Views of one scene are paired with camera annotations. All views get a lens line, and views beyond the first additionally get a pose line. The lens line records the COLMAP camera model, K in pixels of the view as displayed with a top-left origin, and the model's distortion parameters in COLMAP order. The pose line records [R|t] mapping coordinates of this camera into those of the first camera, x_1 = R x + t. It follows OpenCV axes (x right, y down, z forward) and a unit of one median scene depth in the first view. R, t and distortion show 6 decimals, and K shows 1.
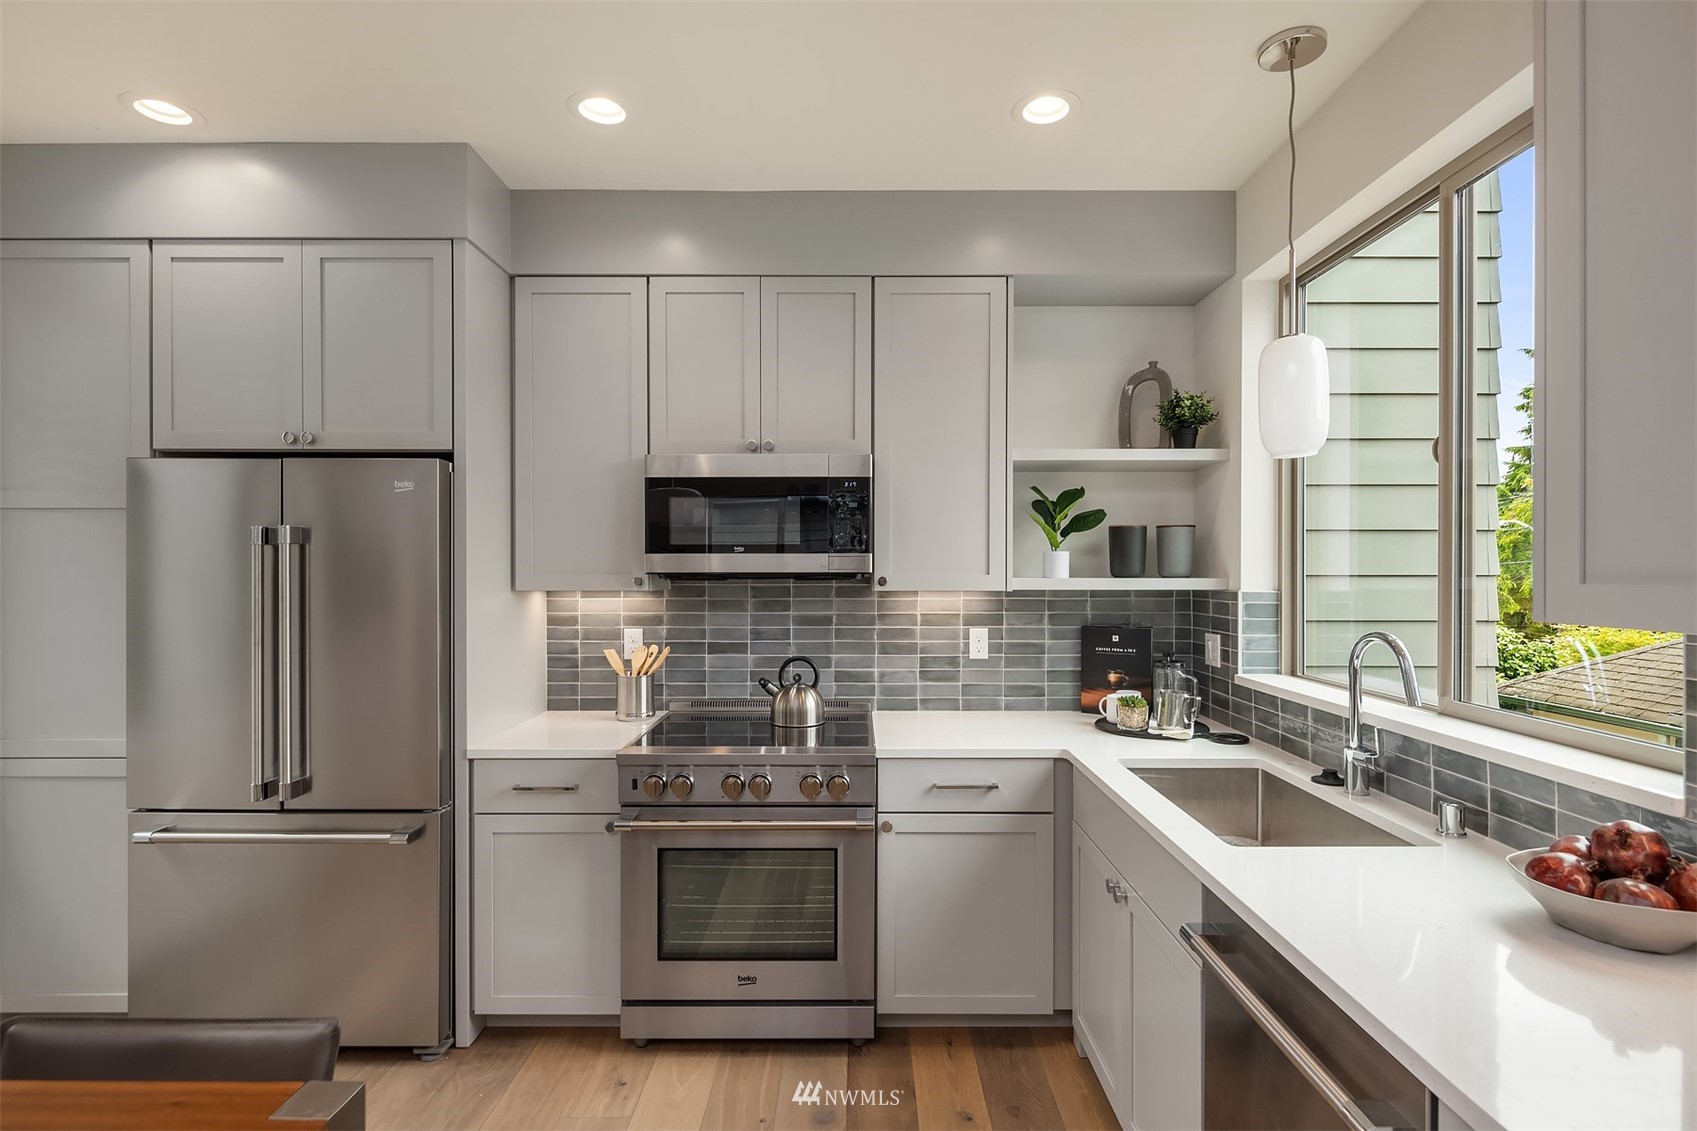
lens RADIAL K [[845.2, 0, 848.5], [0, 845.2, 565.5], [0, 0, 1]] dist [-0.000805, -0.000242]
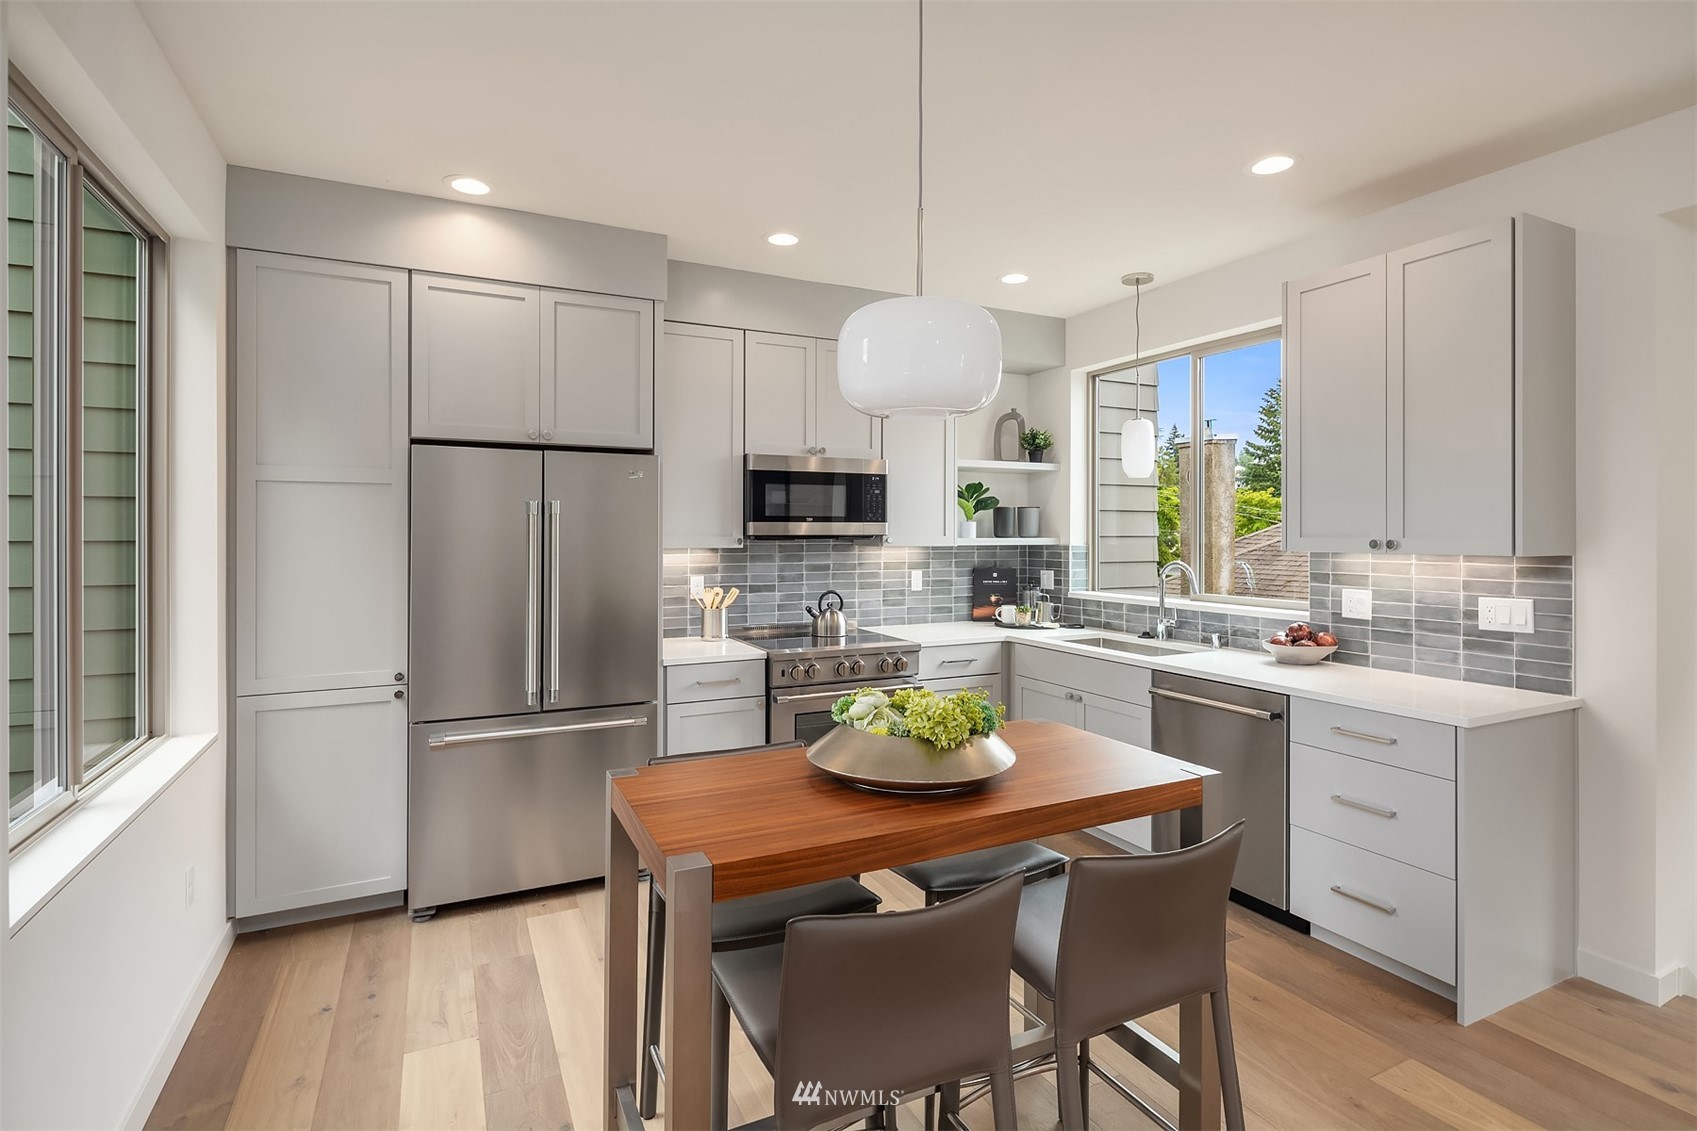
lens RADIAL K [[817.9, 0, 853.6], [0, 817.9, 522.4], [0, 0, 1]] dist [-0.017898, 0.001822]
pose [[0.897890, 0.005601, 0.440184, -0.651444], [-0.001871, 0.999959, -0.008907, -0.001057], [-0.440215, 0.007174, 0.897864, -0.317571]]
